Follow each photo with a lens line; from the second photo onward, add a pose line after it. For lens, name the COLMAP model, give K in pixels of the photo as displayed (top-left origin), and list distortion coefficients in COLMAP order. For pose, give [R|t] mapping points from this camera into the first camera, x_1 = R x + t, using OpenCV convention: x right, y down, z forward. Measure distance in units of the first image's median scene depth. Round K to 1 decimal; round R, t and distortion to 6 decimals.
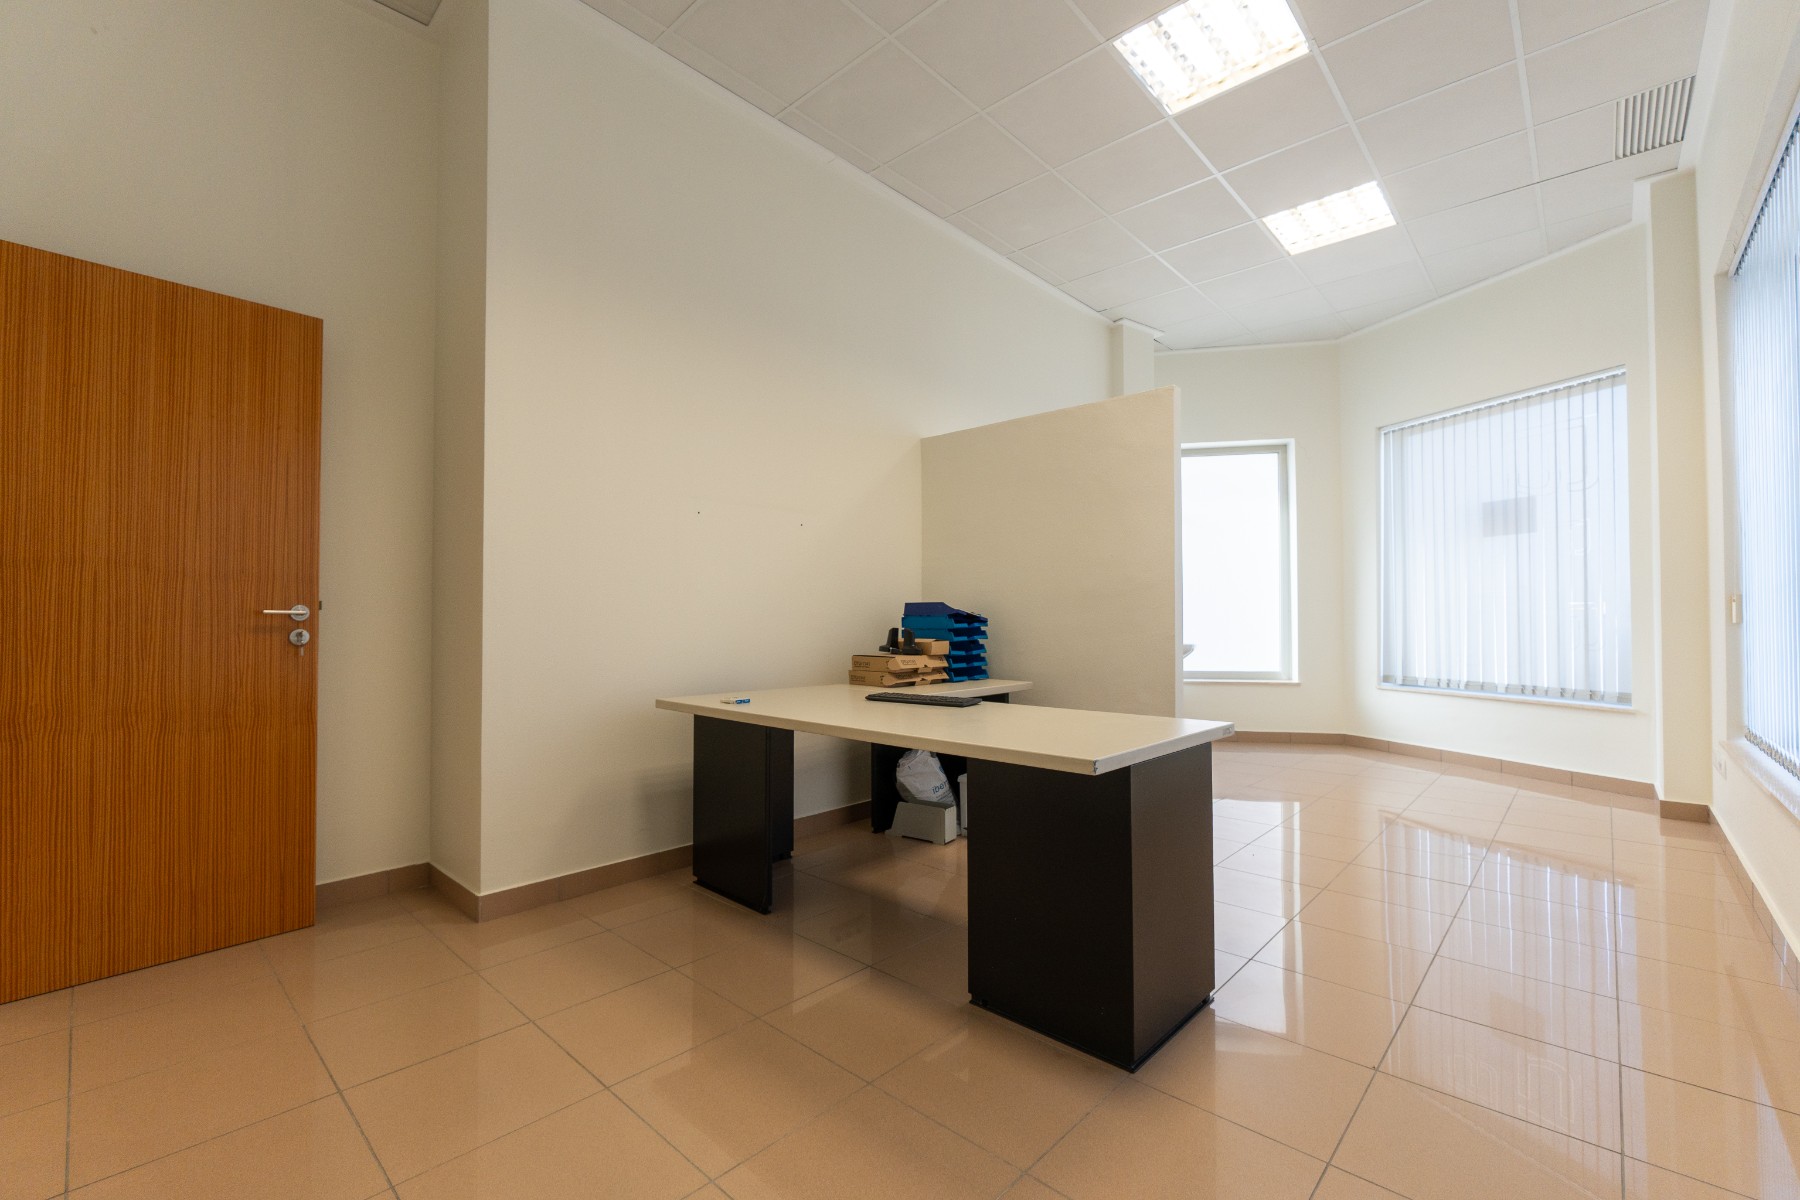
lens RADIAL K [[764.2, 0, 900.0], [0, 764.2, 600.0], [0, 0, 1]] dist [0.000255, -0.000090]
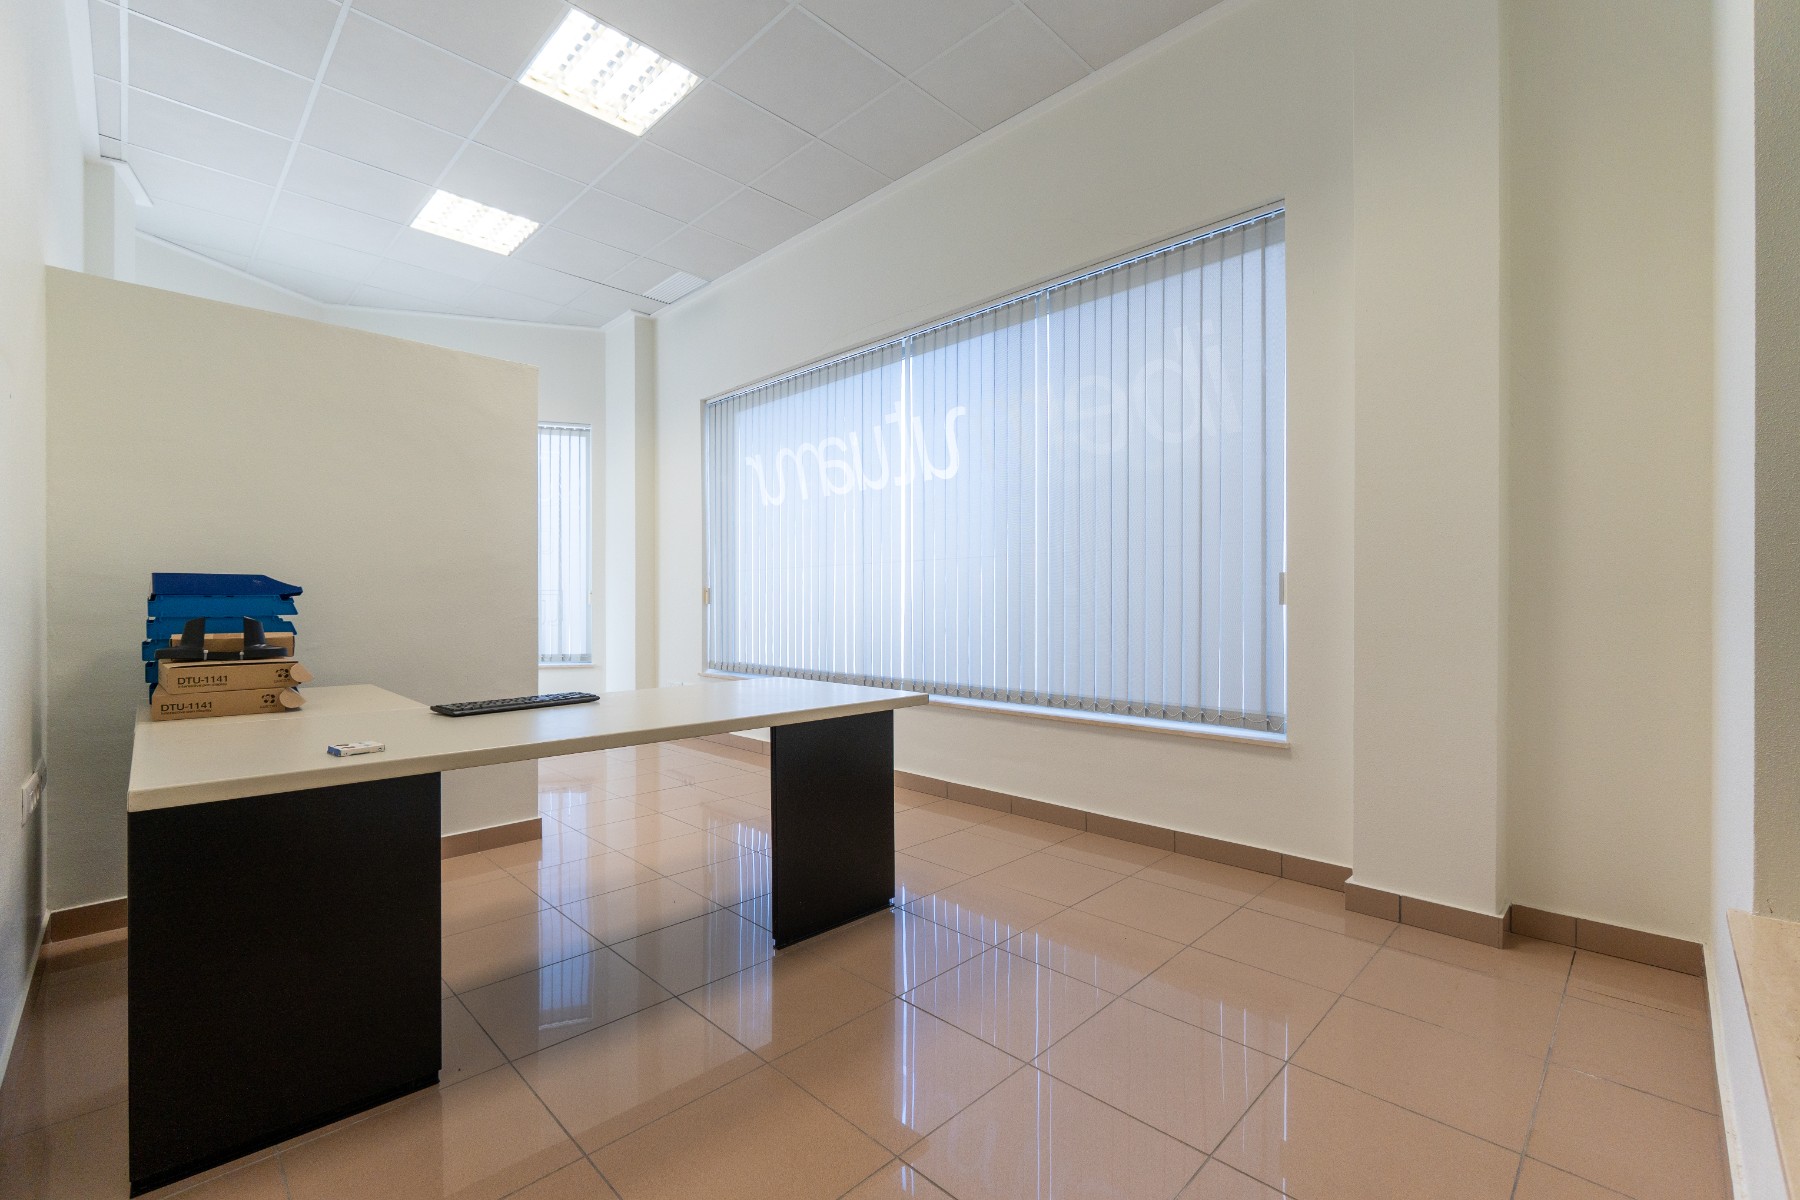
lens RADIAL K [[764.9, 0, 890.7], [0, 764.9, 603.1], [0, 0, 1]] dist [0.001505, -0.000102]
pose [[0.044340, -0.001446, 0.999015, -0.518522], [-0.018071, 0.999834, 0.002249, 0.014049], [-0.998853, -0.018153, 0.044306, 0.414823]]
